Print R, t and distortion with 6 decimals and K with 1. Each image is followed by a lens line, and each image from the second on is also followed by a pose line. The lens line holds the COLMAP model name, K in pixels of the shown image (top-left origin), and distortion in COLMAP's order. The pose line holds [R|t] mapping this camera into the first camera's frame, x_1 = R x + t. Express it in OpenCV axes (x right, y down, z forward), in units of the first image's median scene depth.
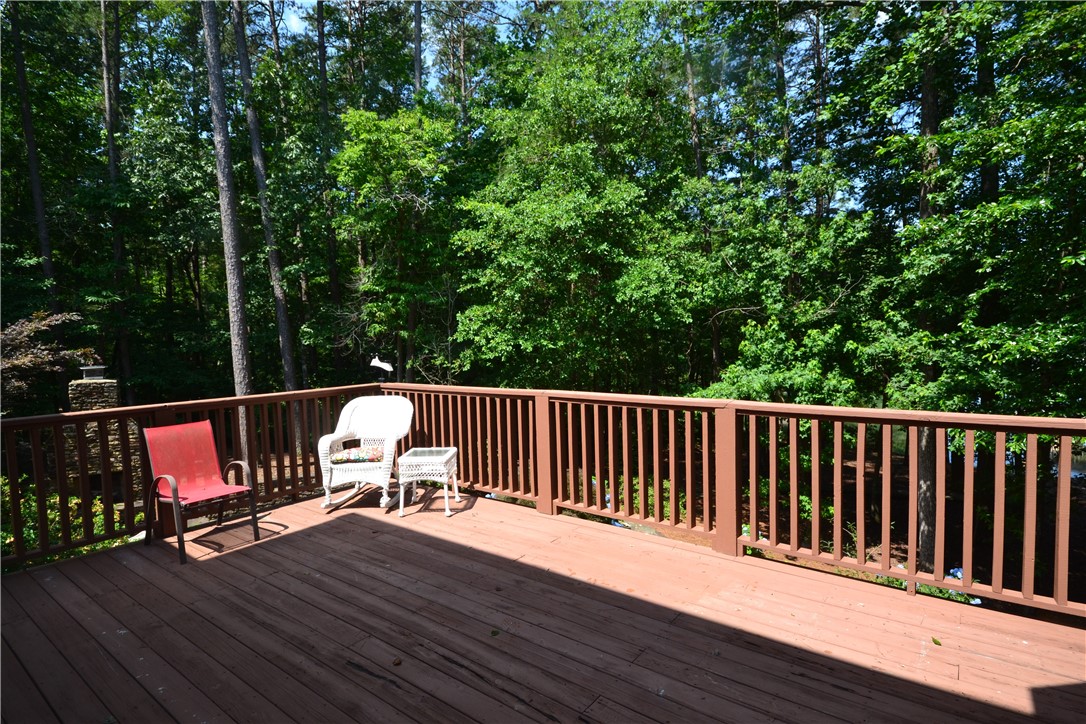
lens RADIAL K [[557.2, 0, 543.8], [0, 557.2, 365.2], [0, 0, 1]] dist [0.011760, -0.003215]
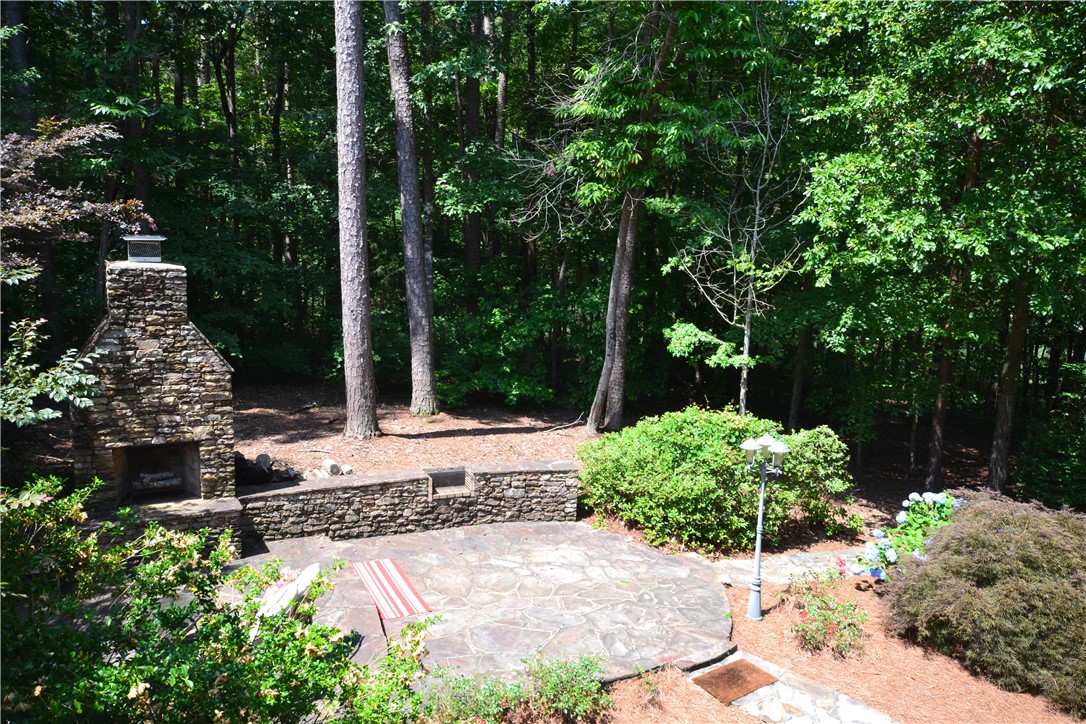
lens RADIAL K [[868.7, 0, 539.6], [0, 868.7, 363.9], [0, 0, 1]] dist [0.013204, 0.022999]
pose [[0.988214, 0.077504, -0.132008, -0.286564], [-0.061908, 0.991033, 0.118412, 0.000815], [0.140002, -0.108844, 0.984151, 0.219329]]
